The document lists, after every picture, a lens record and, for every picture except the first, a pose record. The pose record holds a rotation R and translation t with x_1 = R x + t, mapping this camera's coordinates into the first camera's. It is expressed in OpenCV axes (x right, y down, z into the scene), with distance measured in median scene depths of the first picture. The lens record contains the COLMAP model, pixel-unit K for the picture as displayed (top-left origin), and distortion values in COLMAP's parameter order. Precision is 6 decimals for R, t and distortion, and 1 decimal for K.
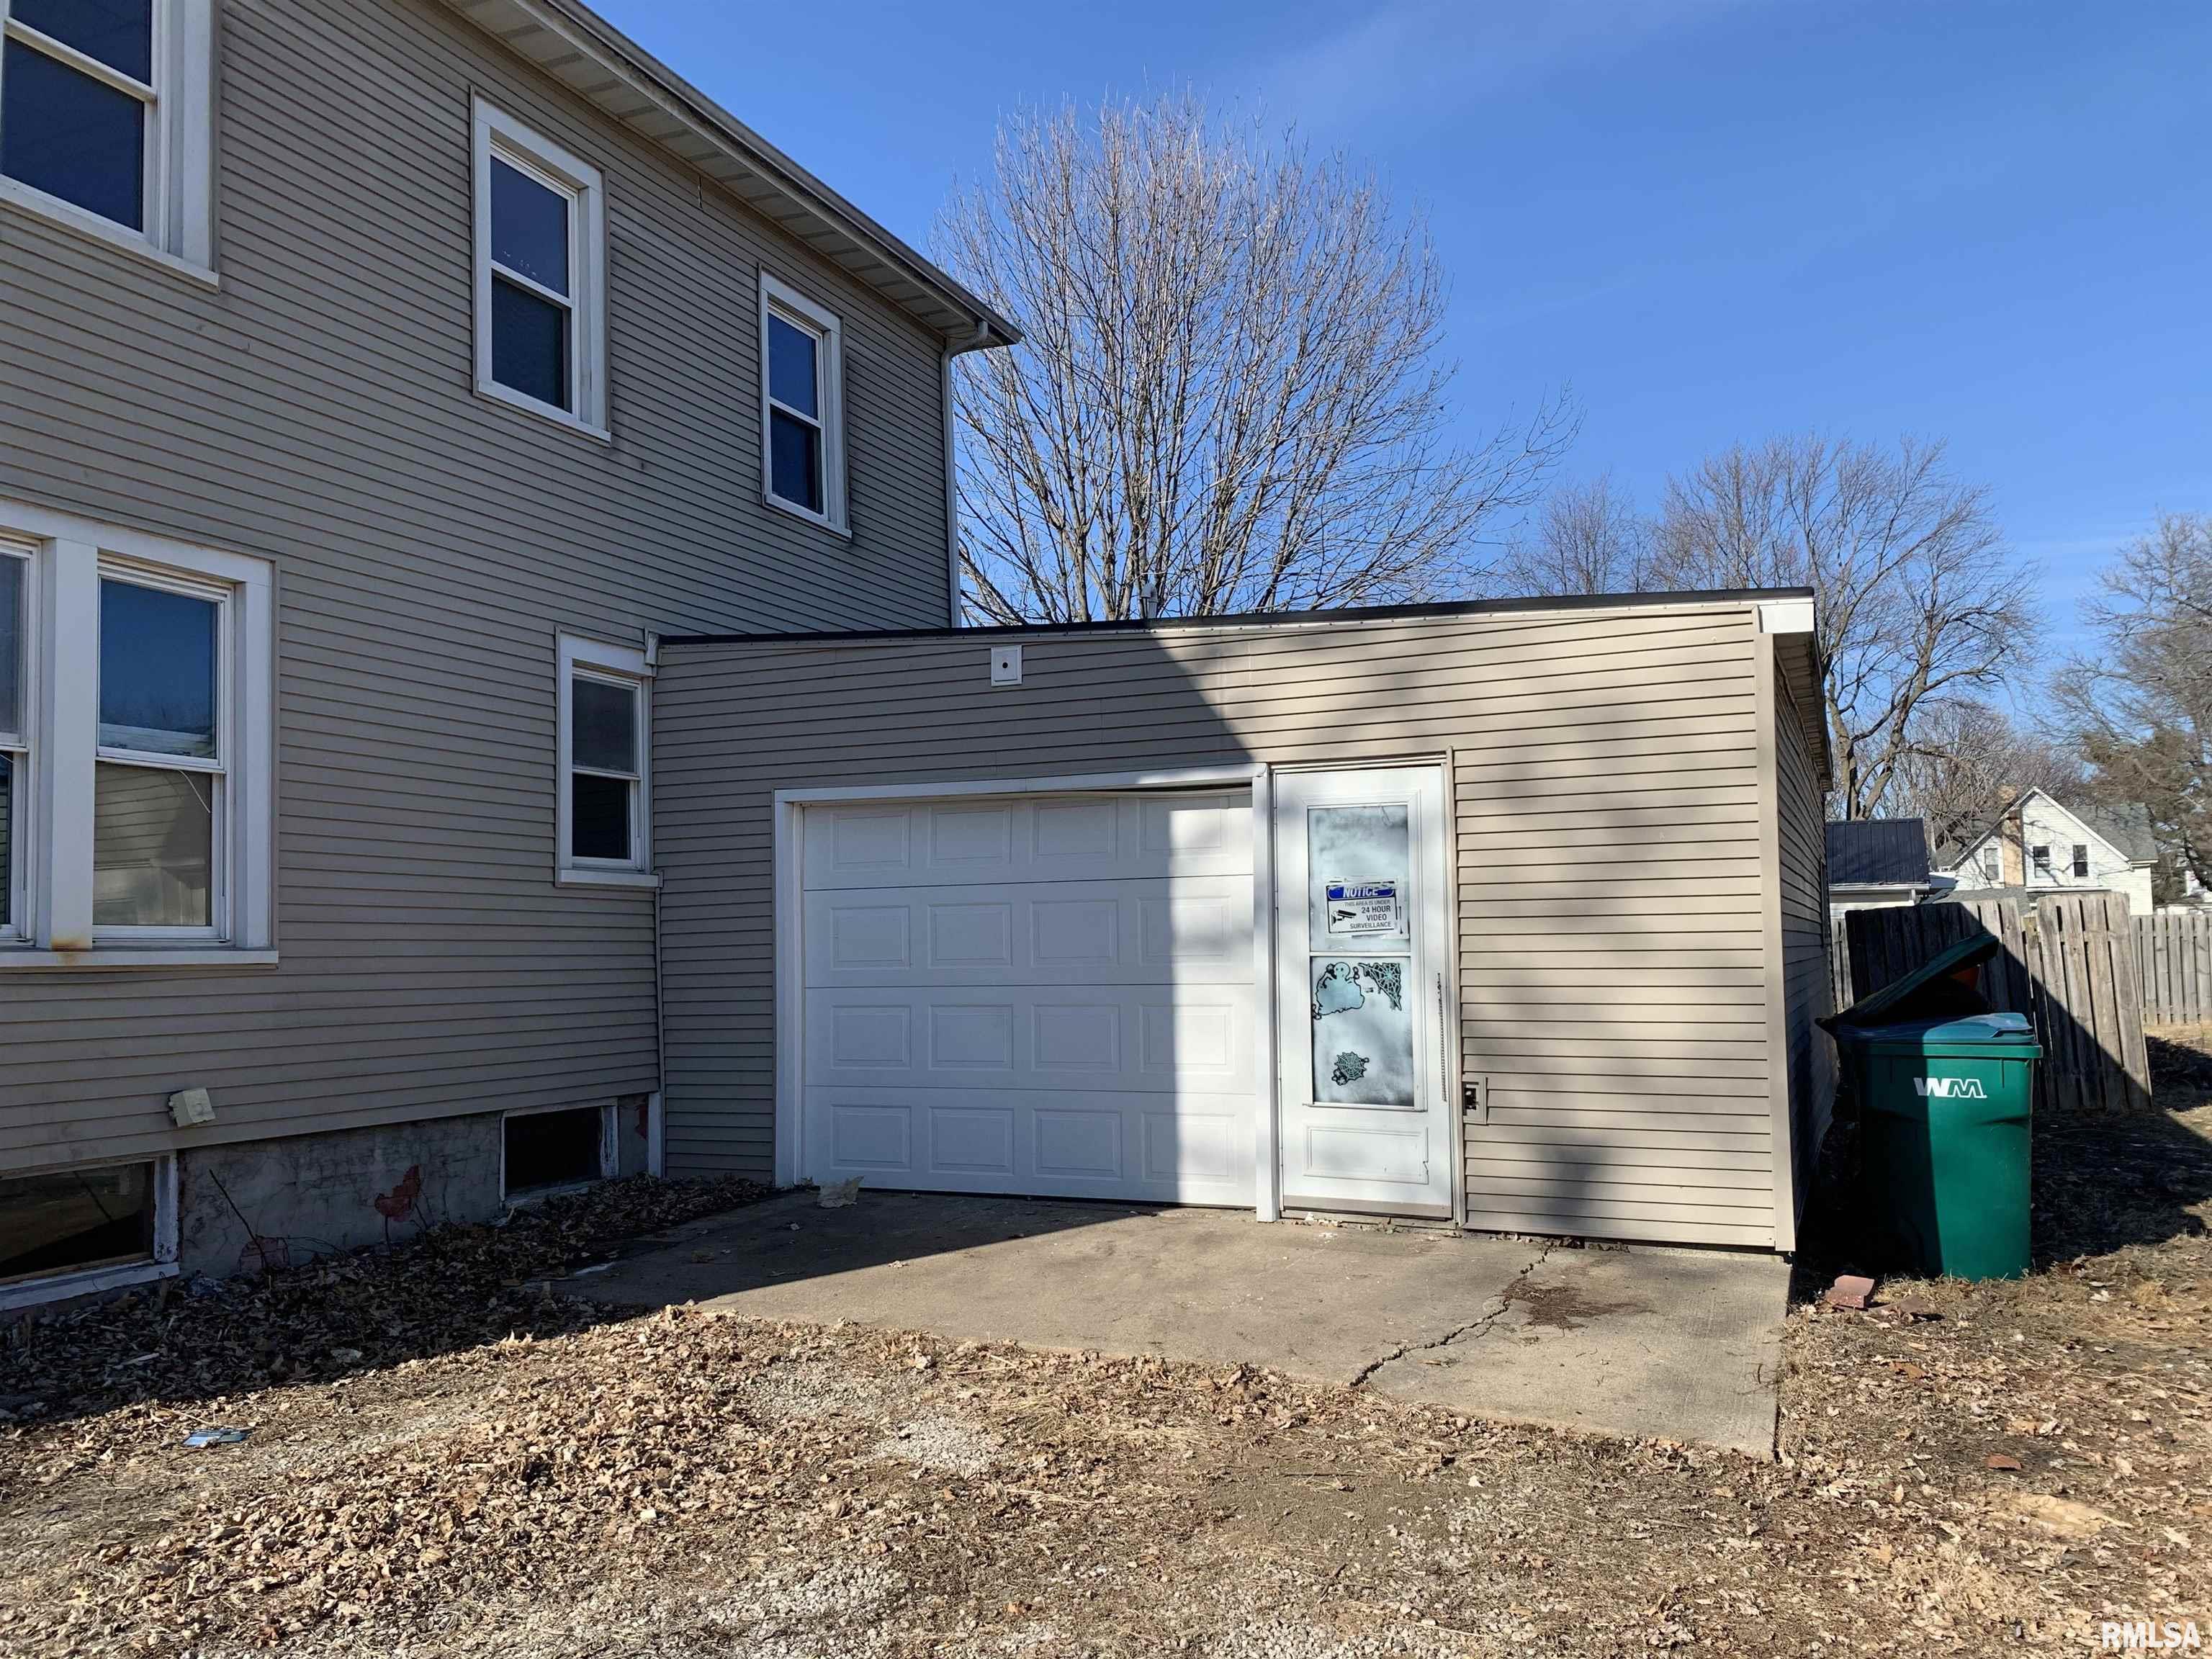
lens RADIAL K [[1690.6, 0, 1106.0], [0, 1690.6, 829.5], [0, 0, 1]] dist [0.076186, -0.067099]
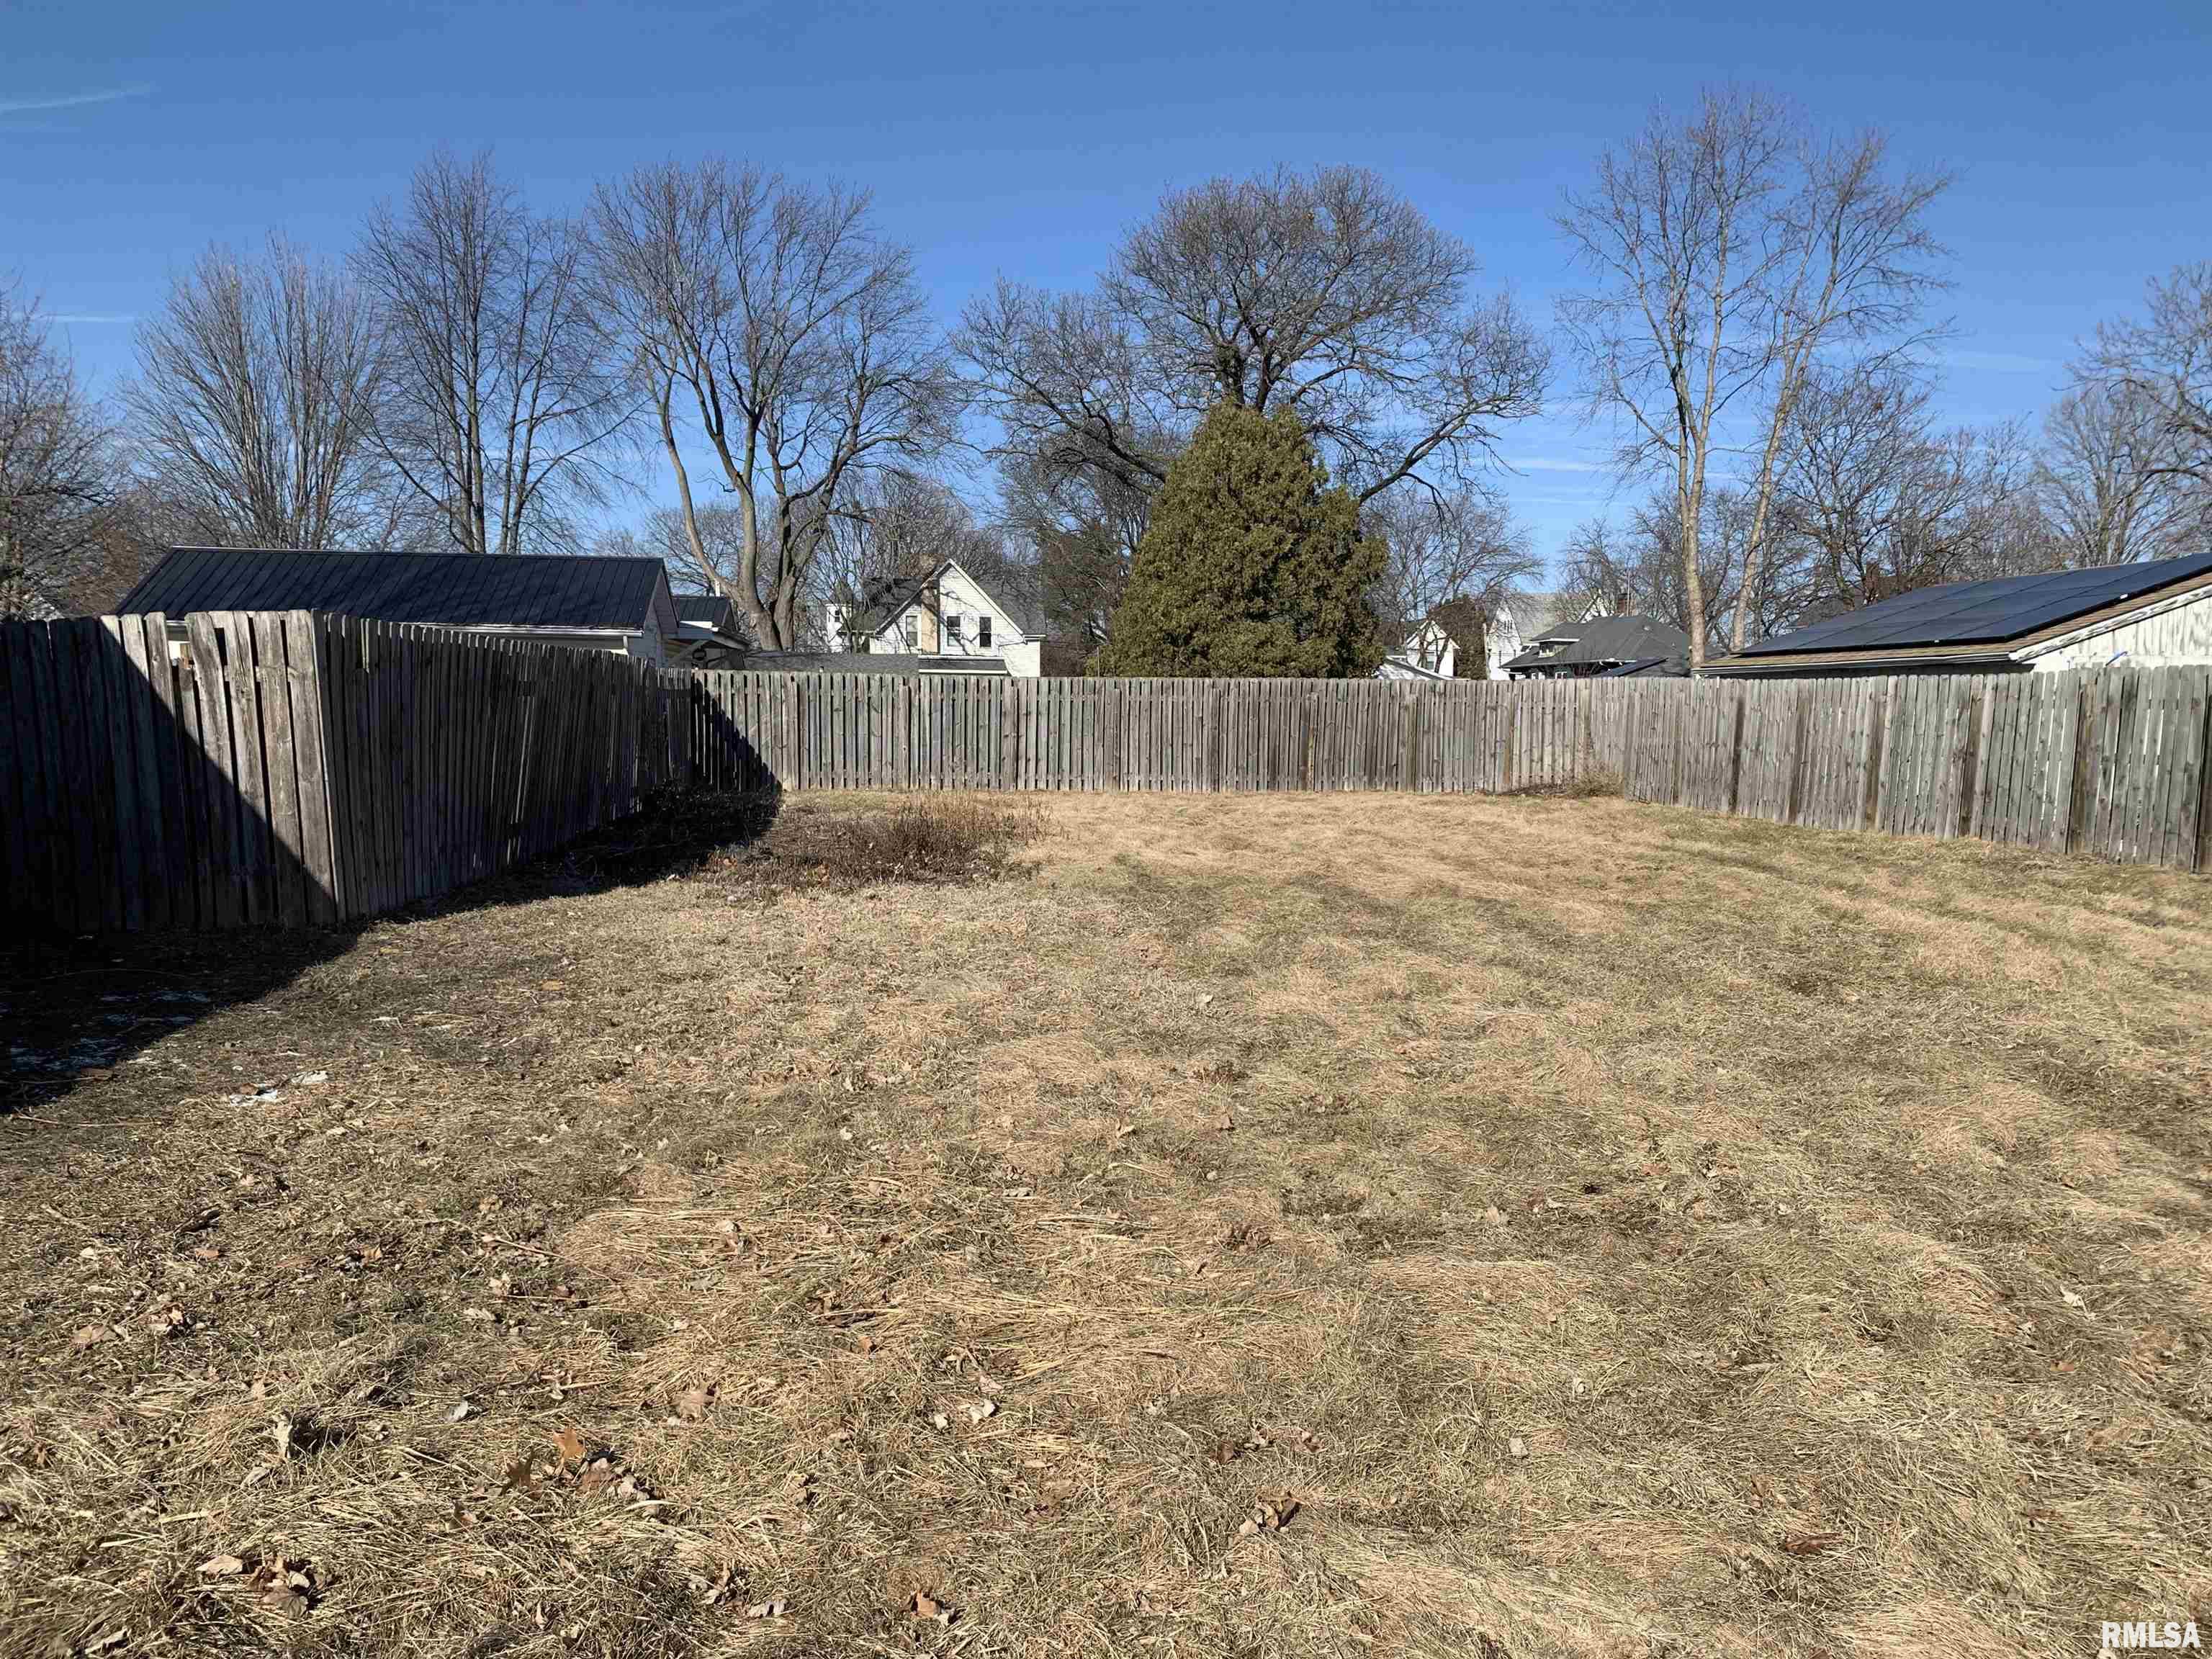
lens RADIAL K [[1709.7, 0, 1104.8], [0, 1709.7, 893.9], [0, 0, 1]] dist [-0.036026, 0.002611]
pose [[0.857645, -0.028054, 0.513477, 0.514740], [-0.064125, 0.984883, 0.160917, 0.019029], [-0.510229, -0.170936, 0.842880, 0.253508]]
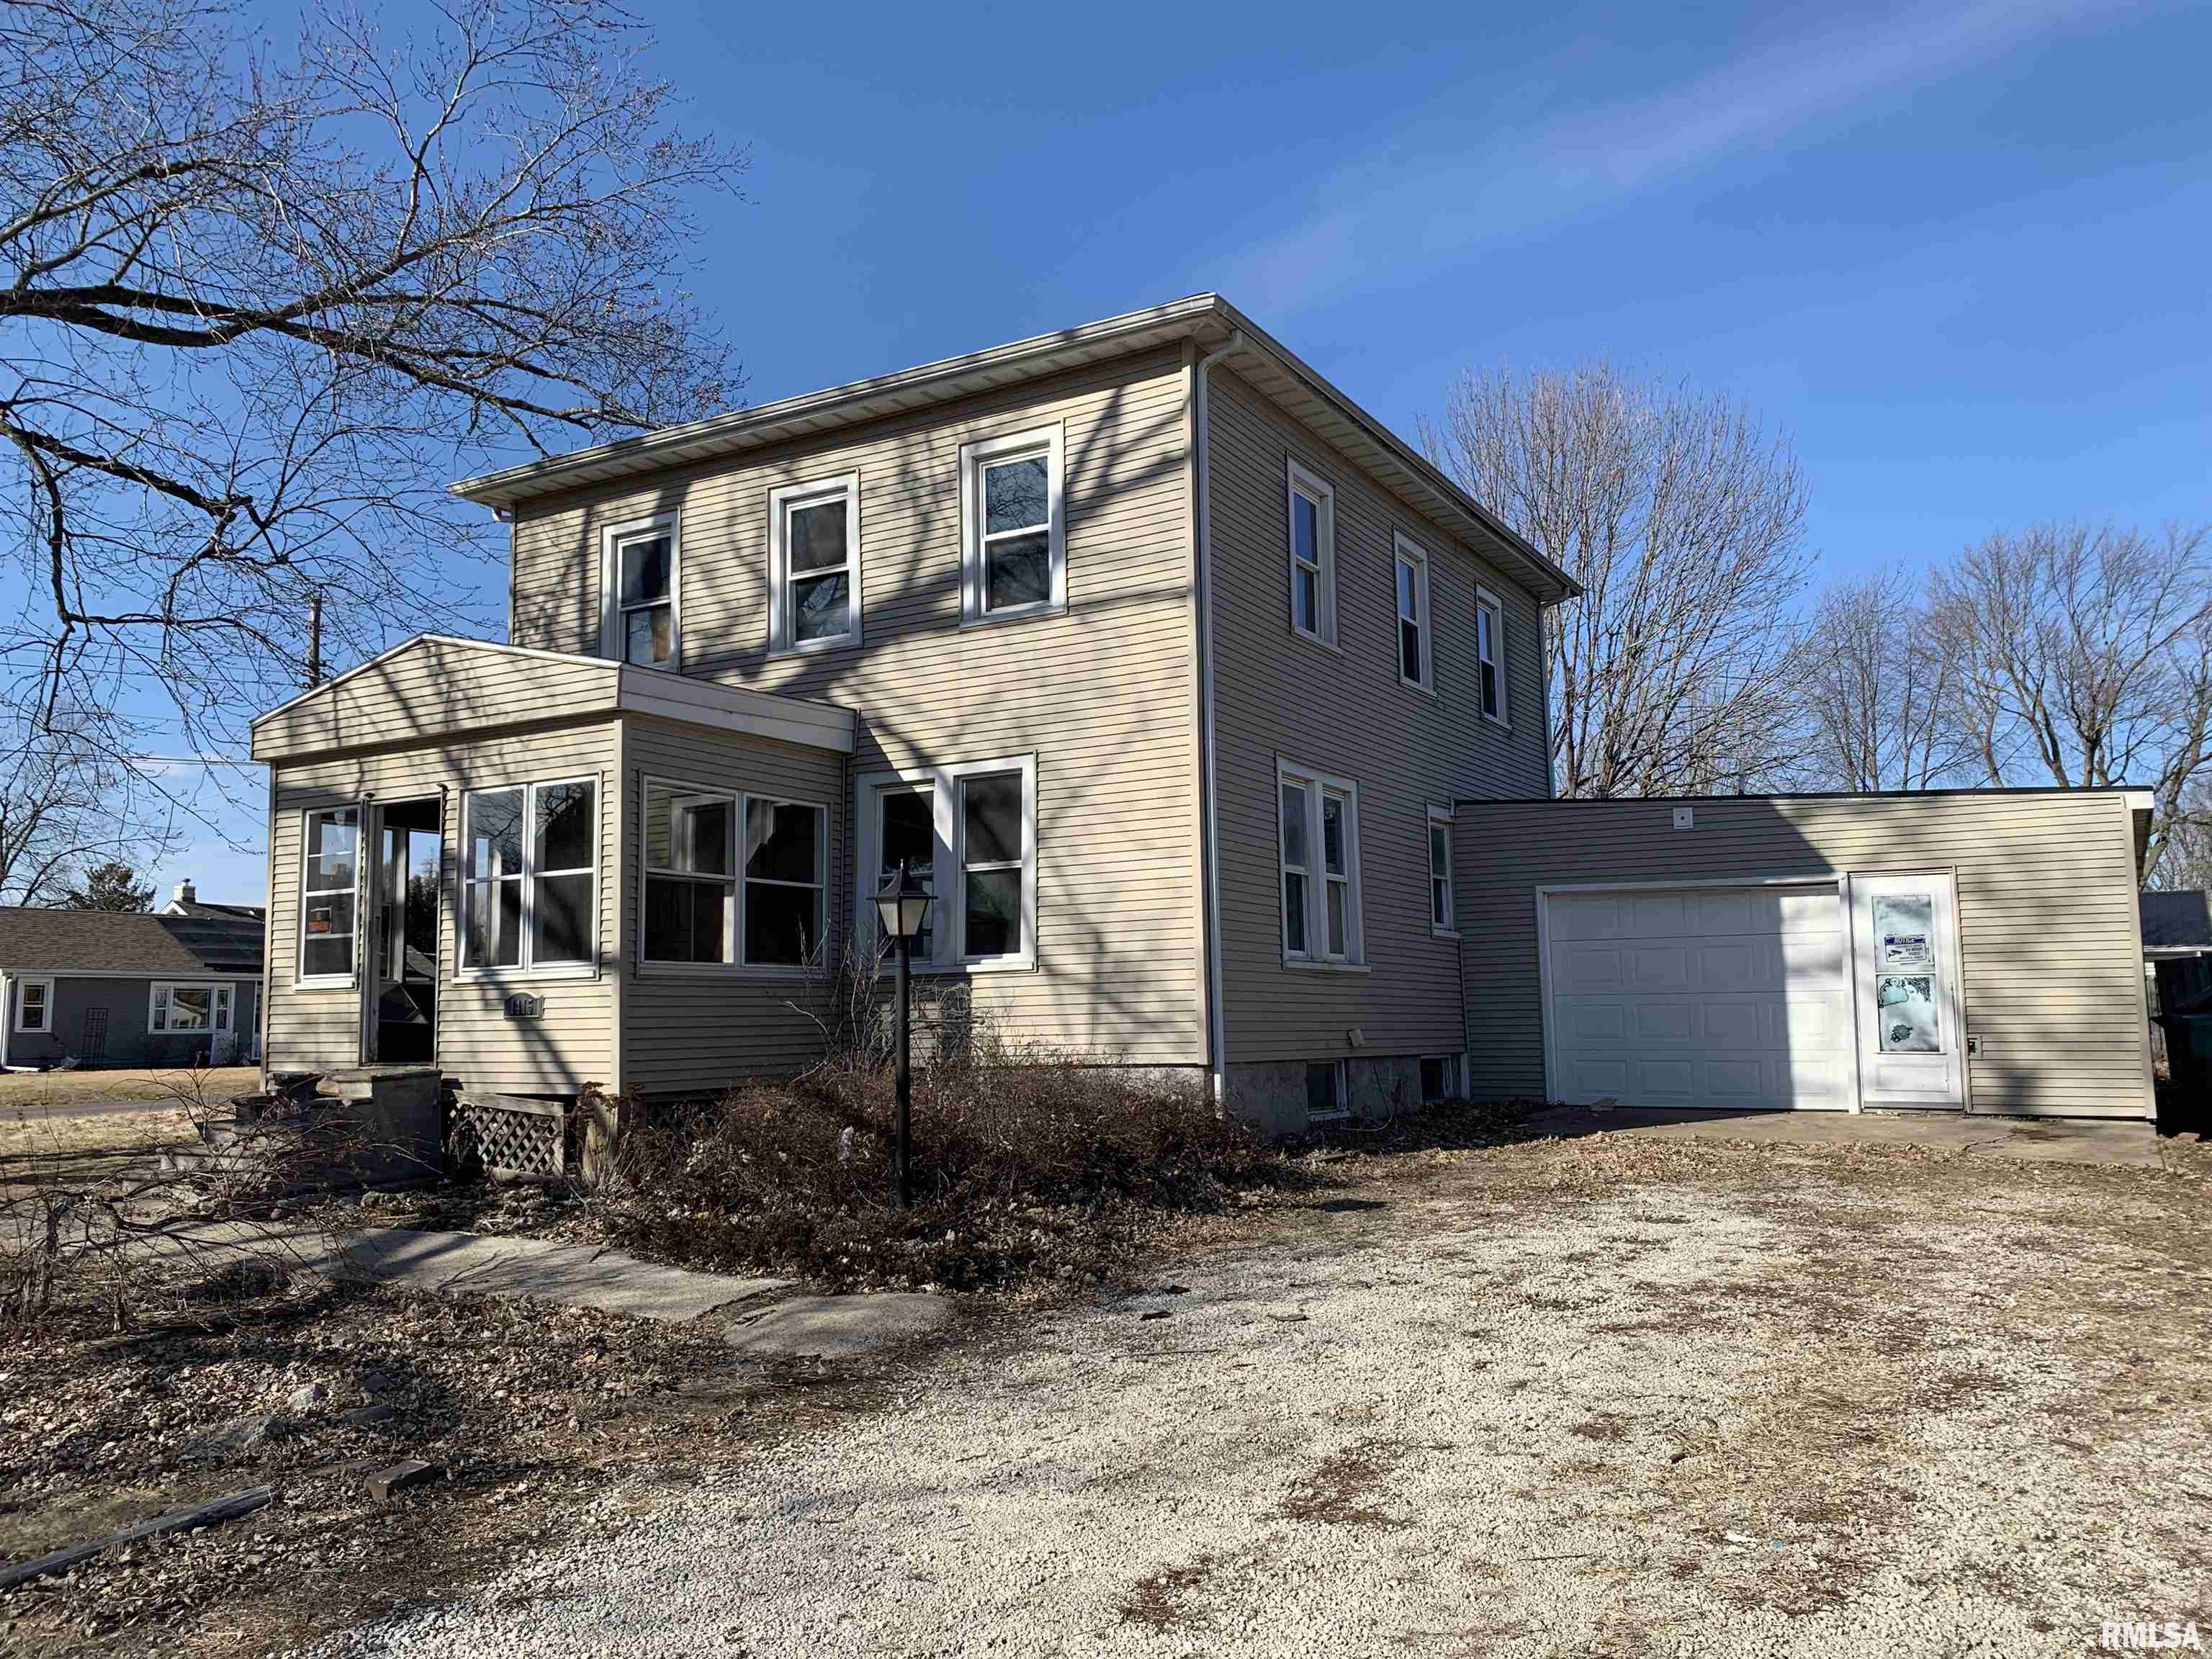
lens RADIAL K [[1690.8, 0, 1126.9], [0, 1690.8, 812.4], [0, 0, 1]] dist [0.041732, -0.003520]
pose [[0.993739, -0.008749, -0.111383, -0.282680], [0.003209, 0.998753, -0.049818, -0.008250], [0.111680, 0.049149, 0.992528, -0.569187]]
